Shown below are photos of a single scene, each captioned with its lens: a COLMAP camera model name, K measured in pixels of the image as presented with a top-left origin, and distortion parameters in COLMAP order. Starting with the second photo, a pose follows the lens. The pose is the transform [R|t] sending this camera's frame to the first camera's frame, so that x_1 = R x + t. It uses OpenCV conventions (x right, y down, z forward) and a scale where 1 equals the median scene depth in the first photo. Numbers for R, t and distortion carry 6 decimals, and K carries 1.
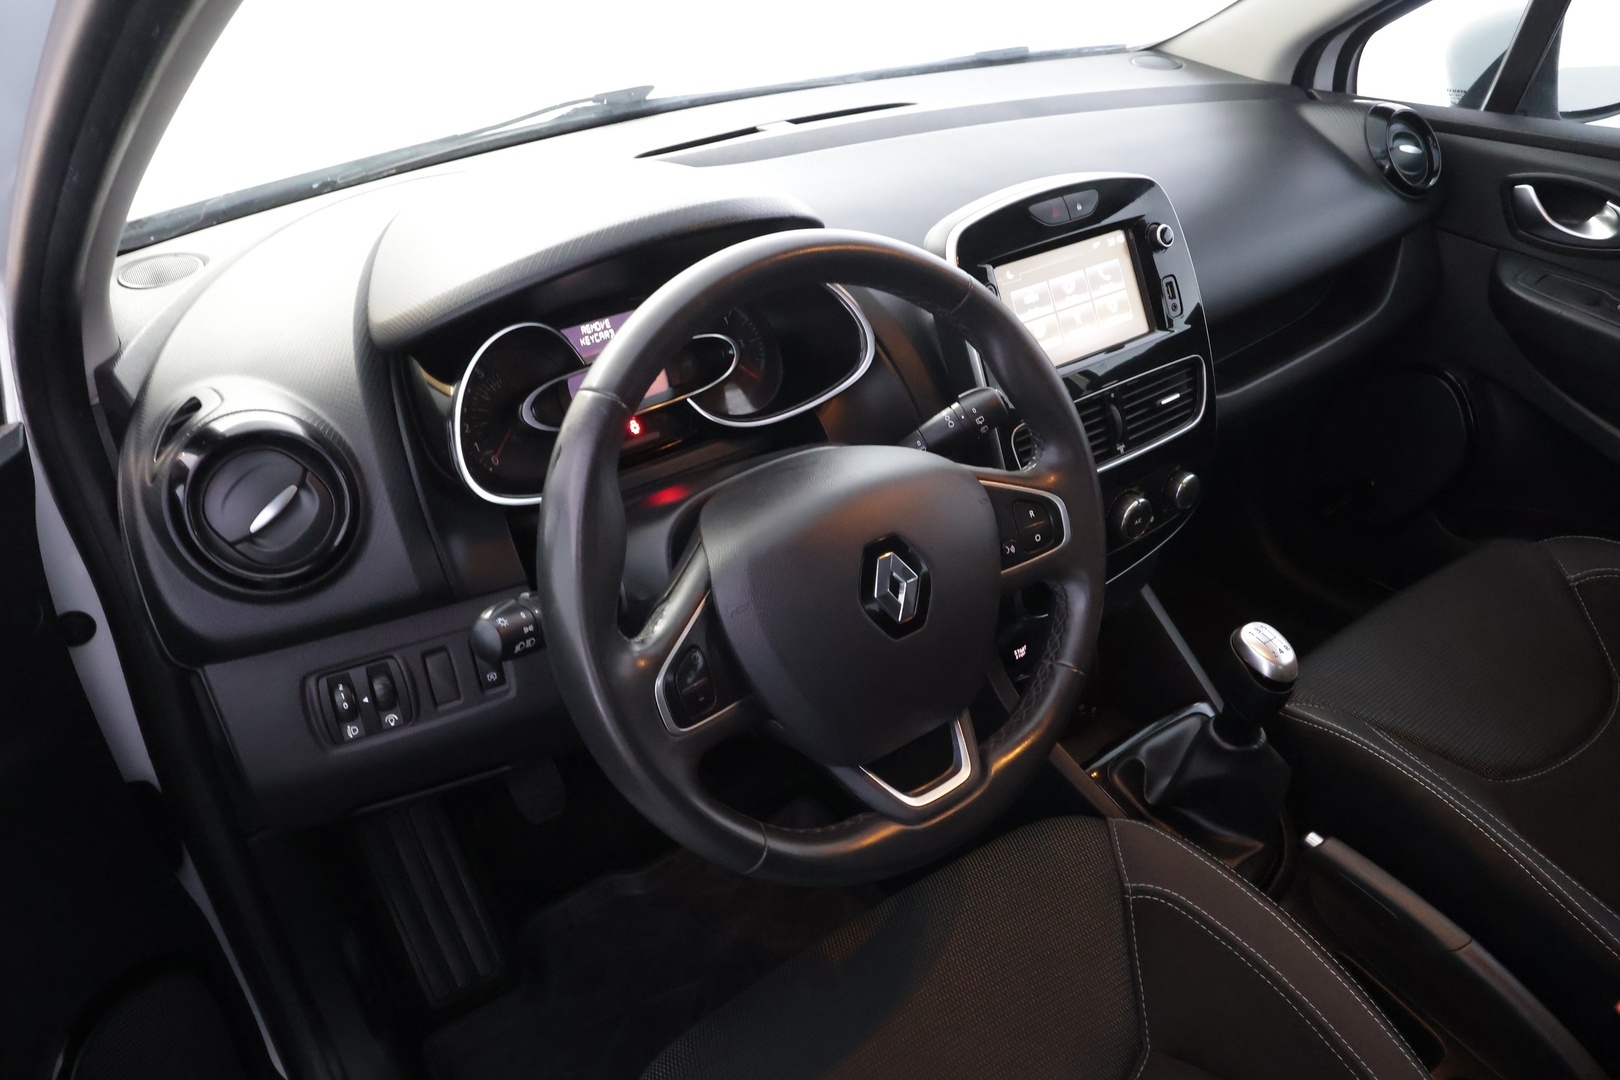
lens RADIAL K [[1179.7, 0, 810.0], [0, 1179.7, 540.0], [0, 0, 1]] dist [-0.000109, -0.002015]
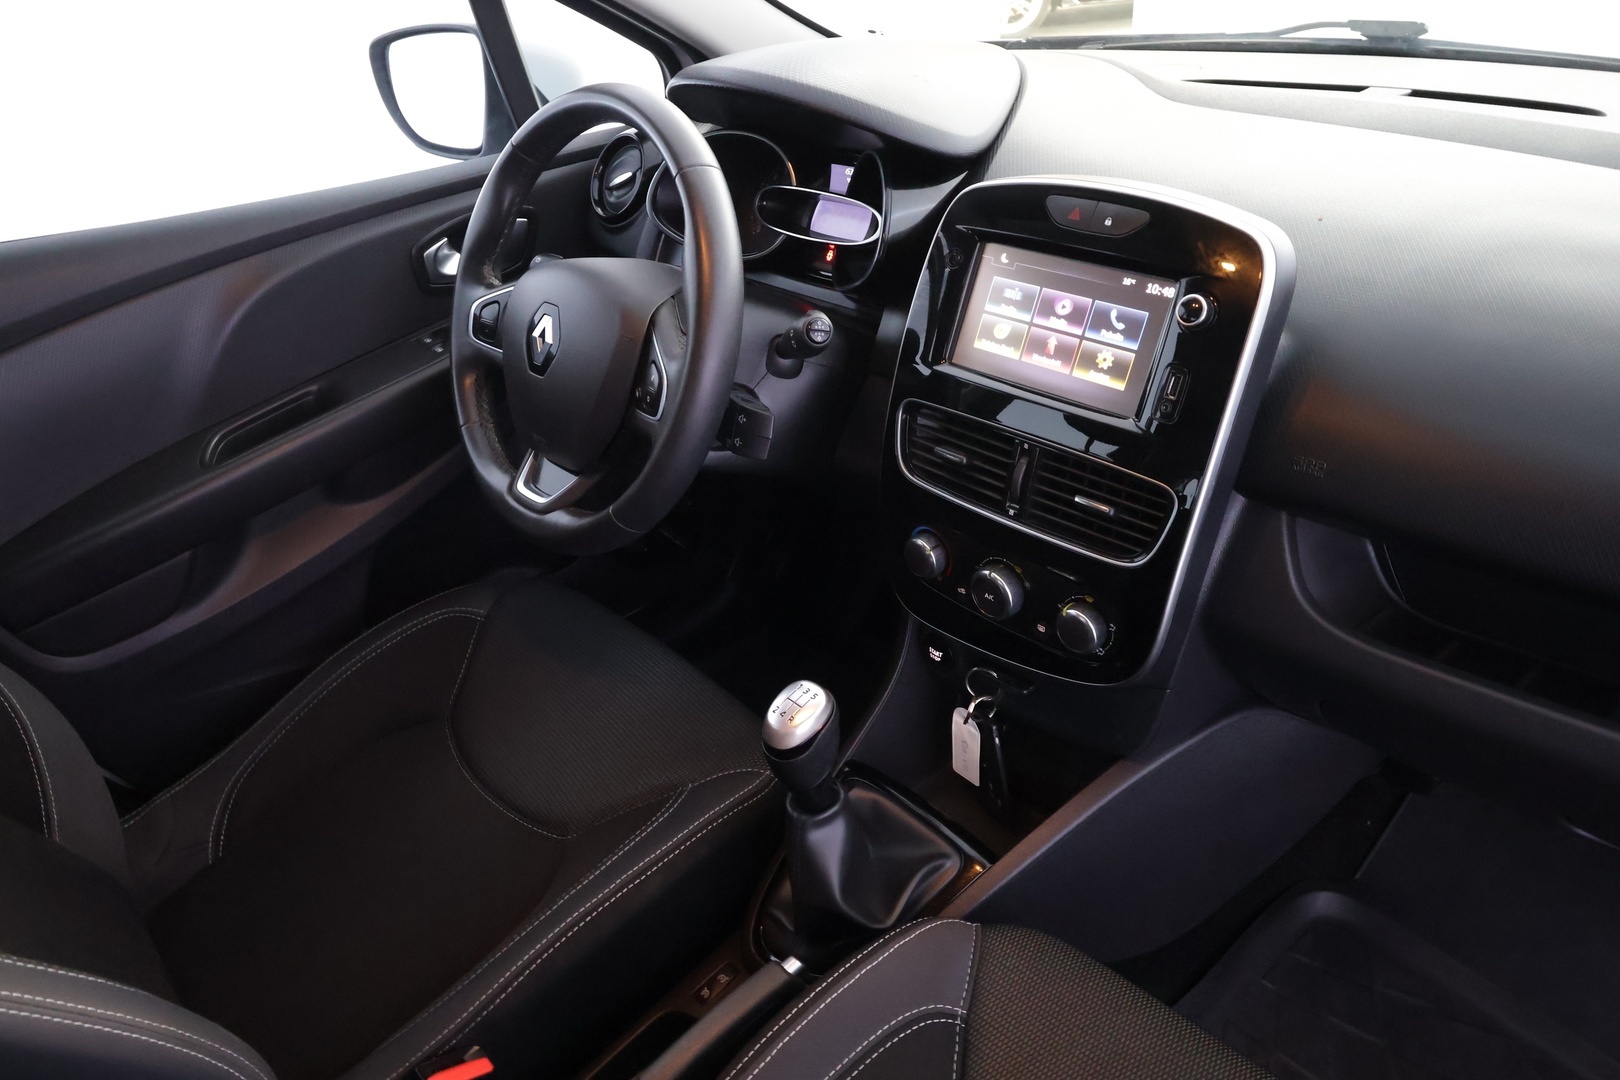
lens RADIAL K [[1179.7, 0, 810.0], [0, 1179.7, 540.0], [0, 0, 1]] dist [-0.000109, -0.002015]
pose [[0.135838, 0.538809, -0.831404, 0.917199], [-0.453590, 0.779888, 0.431313, -0.344022], [0.880797, 0.318528, 0.350337, 0.575283]]
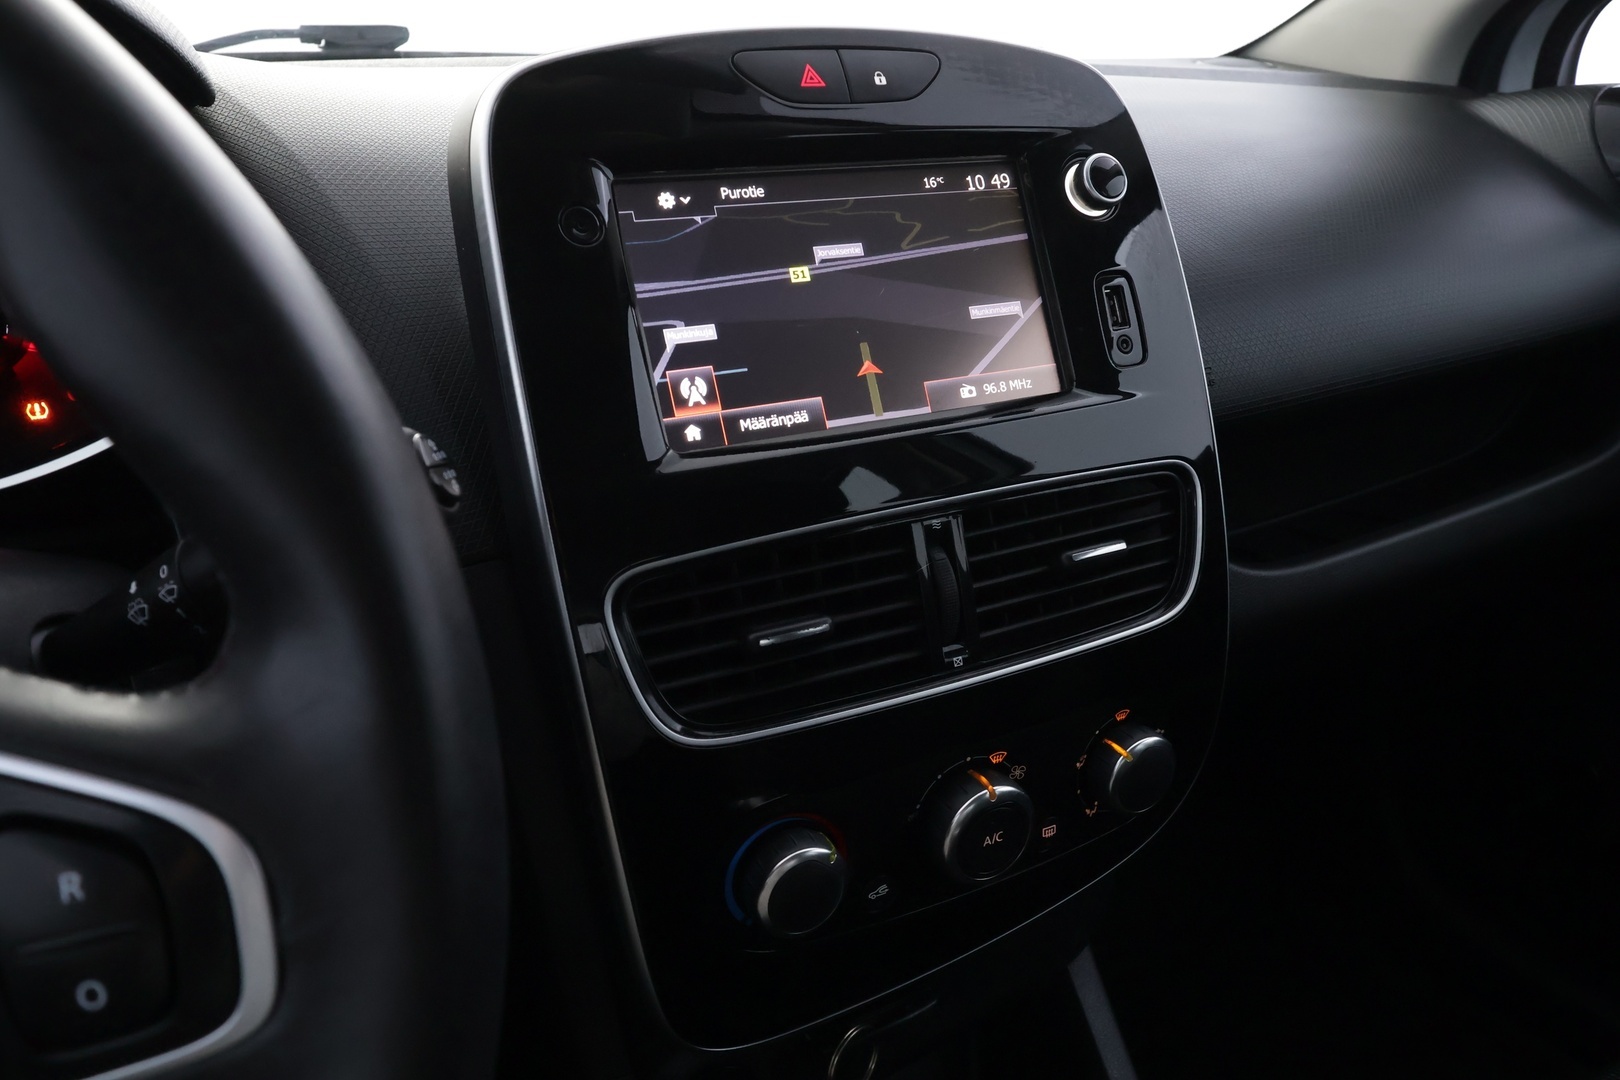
lens RADIAL K [[1179.7, 0, 810.0], [0, 1179.7, 540.0], [0, 0, 1]] dist [-0.000109, -0.002015]
pose [[0.987035, 0.084875, -0.136224, 0.258113], [-0.103455, 0.985336, -0.135682, -0.055098], [0.122711, 0.148016, 0.981343, 0.567452]]
